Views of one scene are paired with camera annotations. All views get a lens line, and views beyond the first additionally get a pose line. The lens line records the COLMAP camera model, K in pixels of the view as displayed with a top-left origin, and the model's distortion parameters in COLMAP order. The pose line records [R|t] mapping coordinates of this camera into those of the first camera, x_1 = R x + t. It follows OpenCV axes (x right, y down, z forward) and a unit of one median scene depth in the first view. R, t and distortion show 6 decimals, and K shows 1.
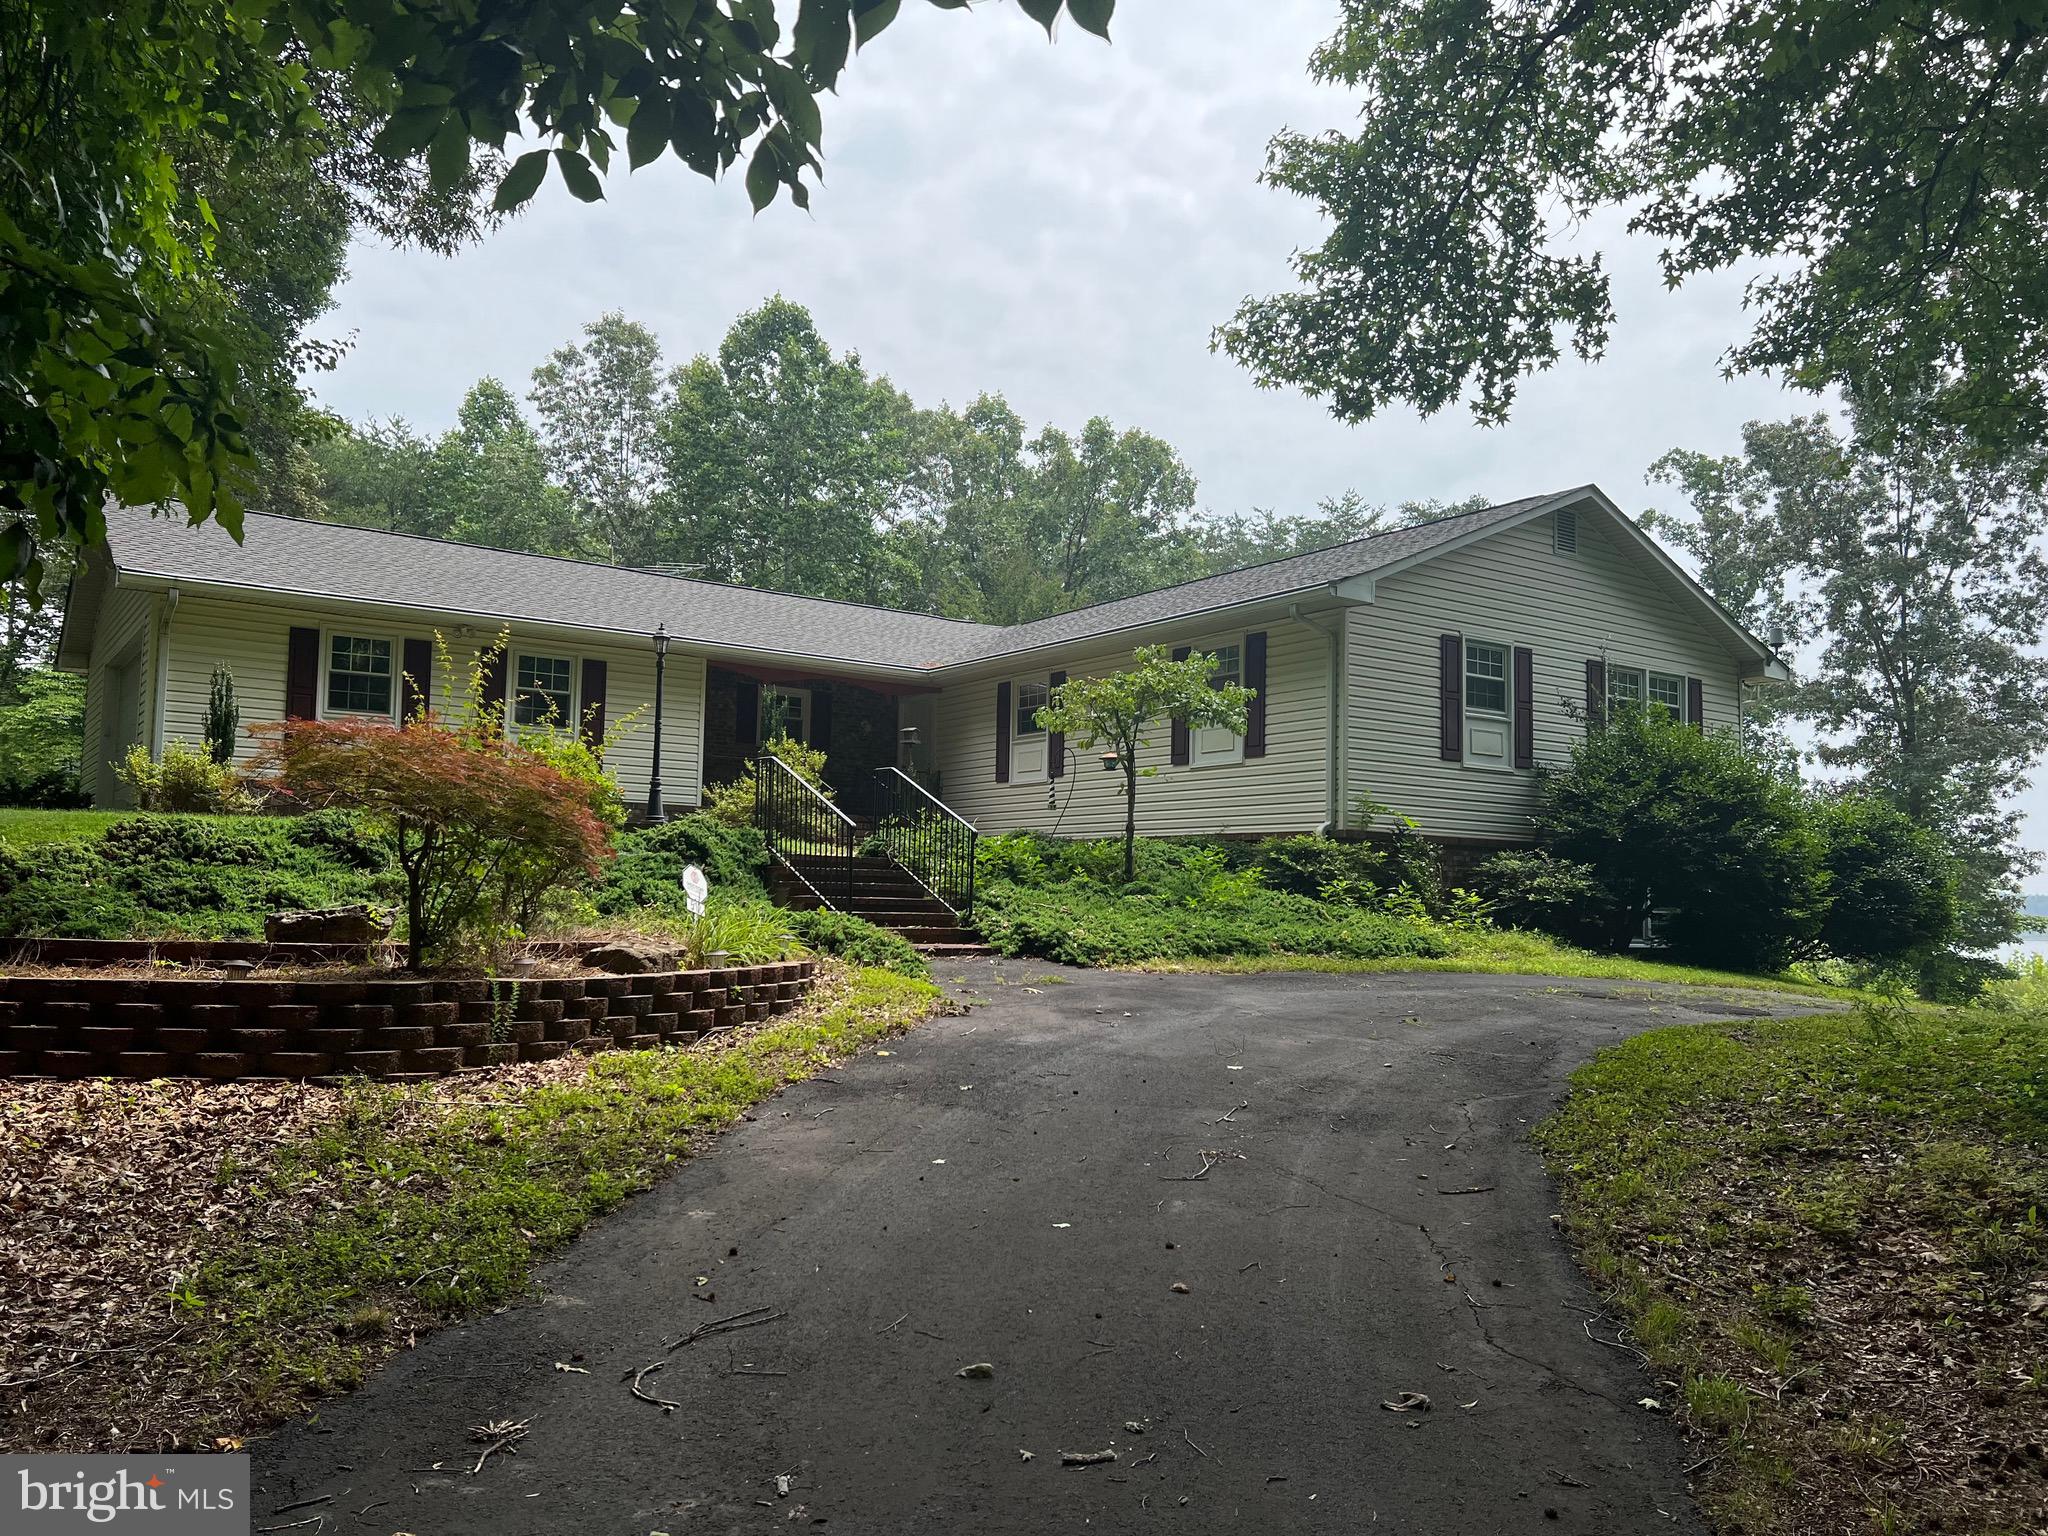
lens RADIAL K [[1554.4, 0, 1023.1], [0, 1554.4, 770.9], [0, 0, 1]] dist [0.045512, -0.010726]
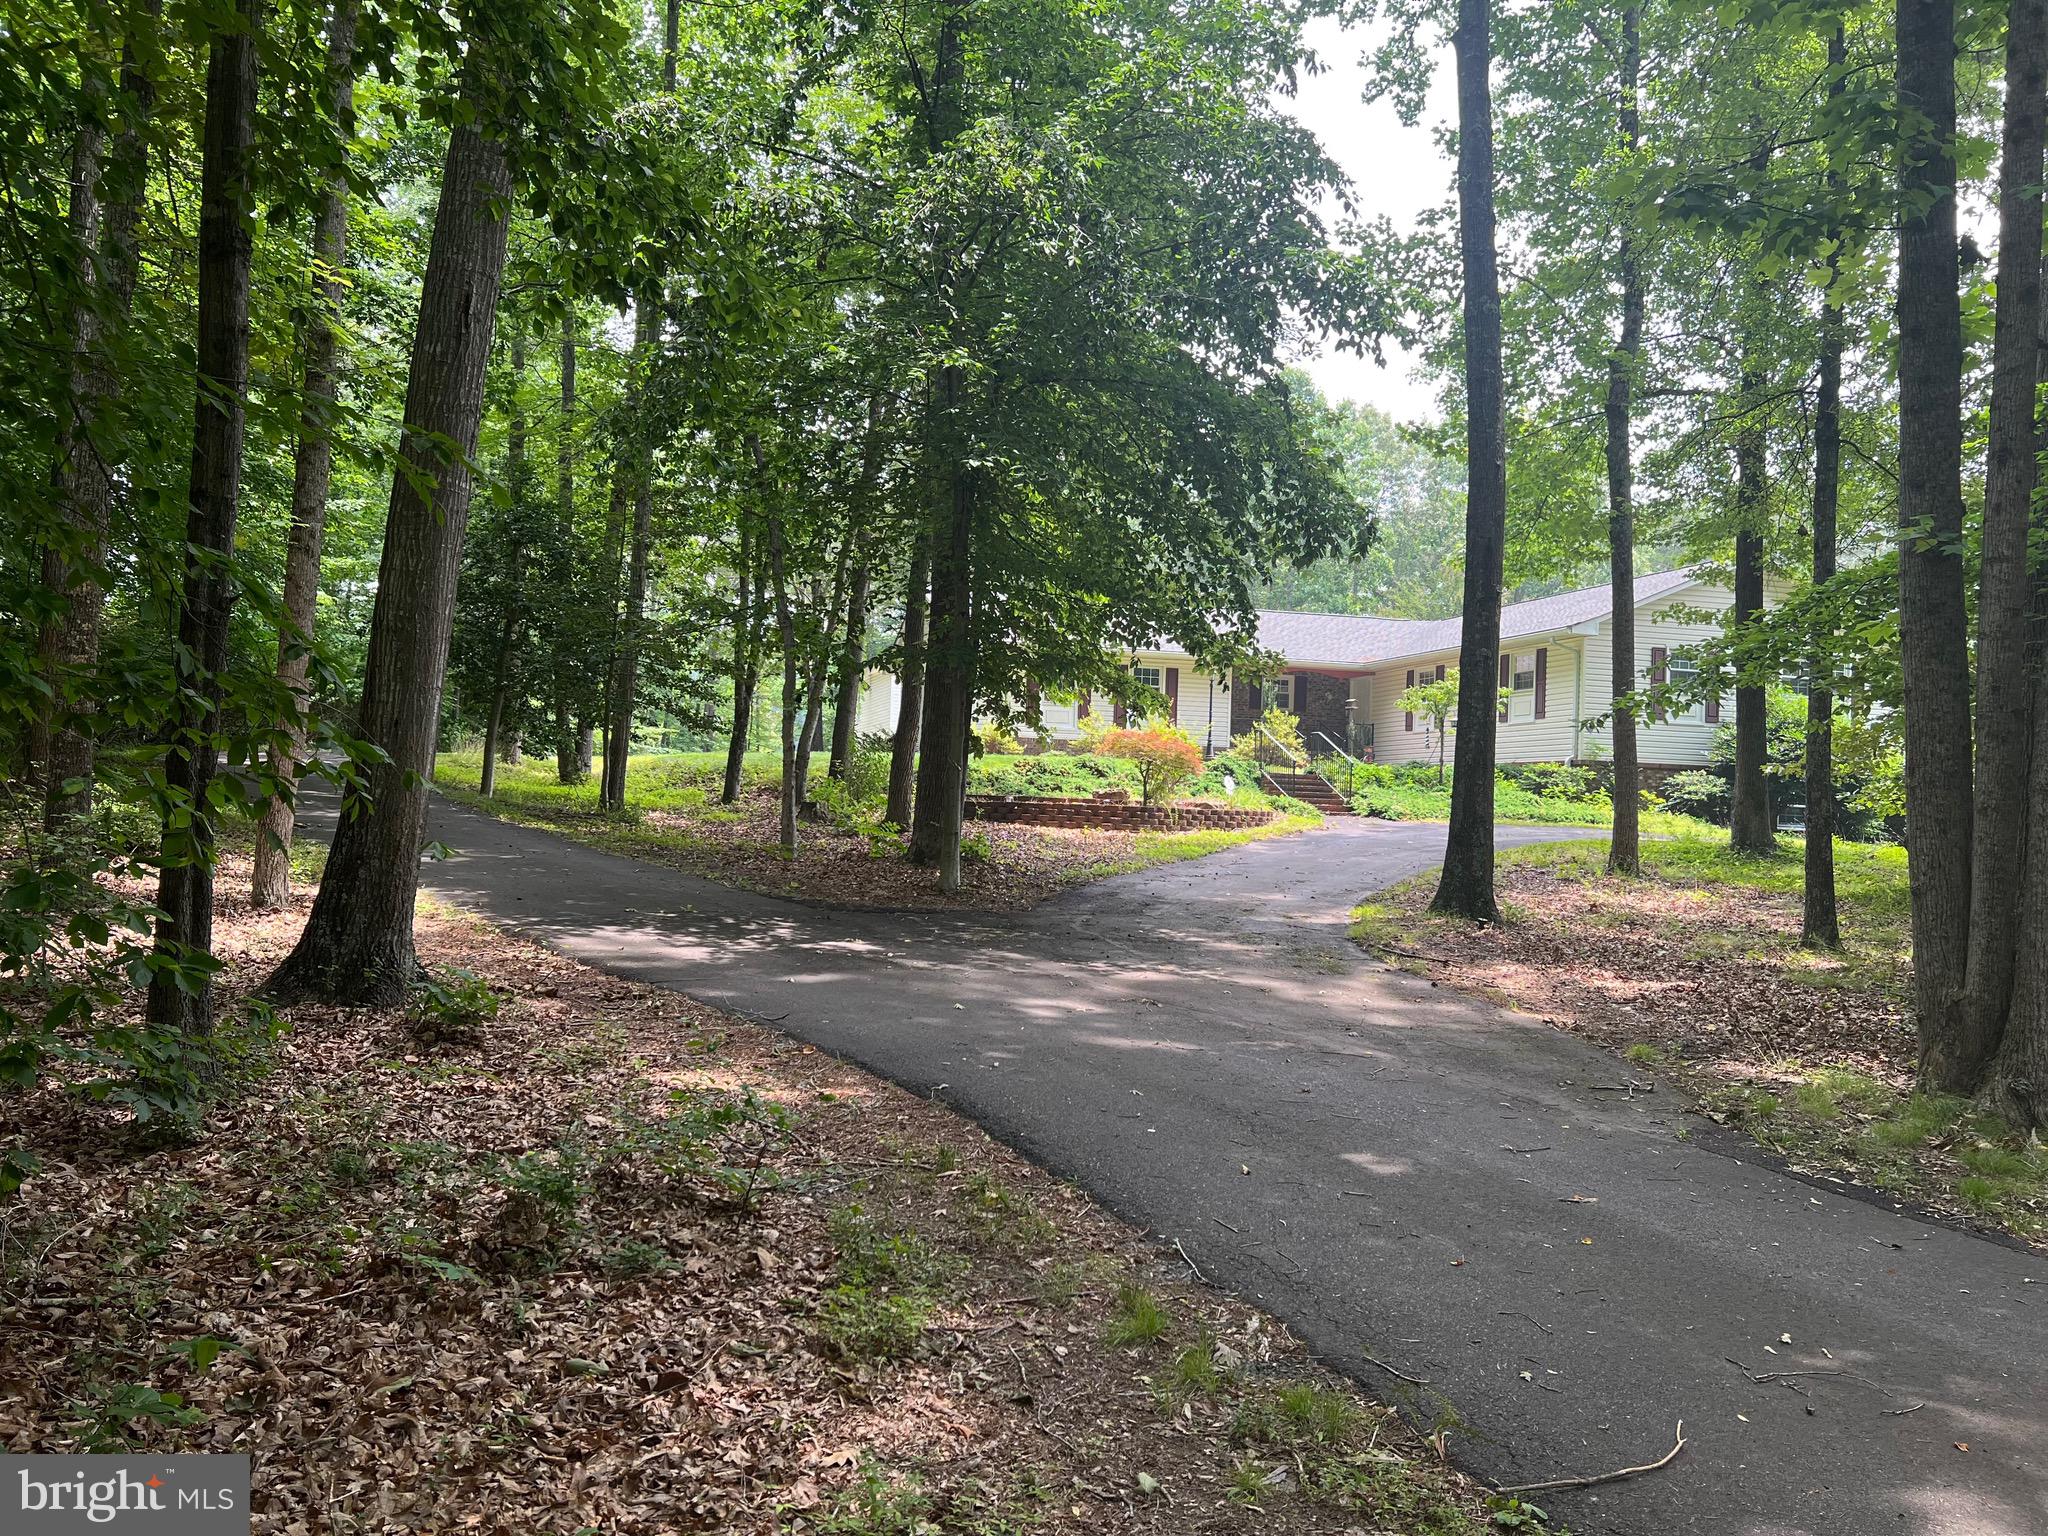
lens RADIAL K [[1554.4, 0, 1023.4], [0, 1554.4, 772.6], [0, 0, 1]] dist [0.045512, -0.010726]
pose [[0.945108, -0.000067, -0.326758, 0.239641], [0.016024, 0.998806, 0.046142, -0.053995], [0.326365, -0.048845, 0.943981, -1.194493]]
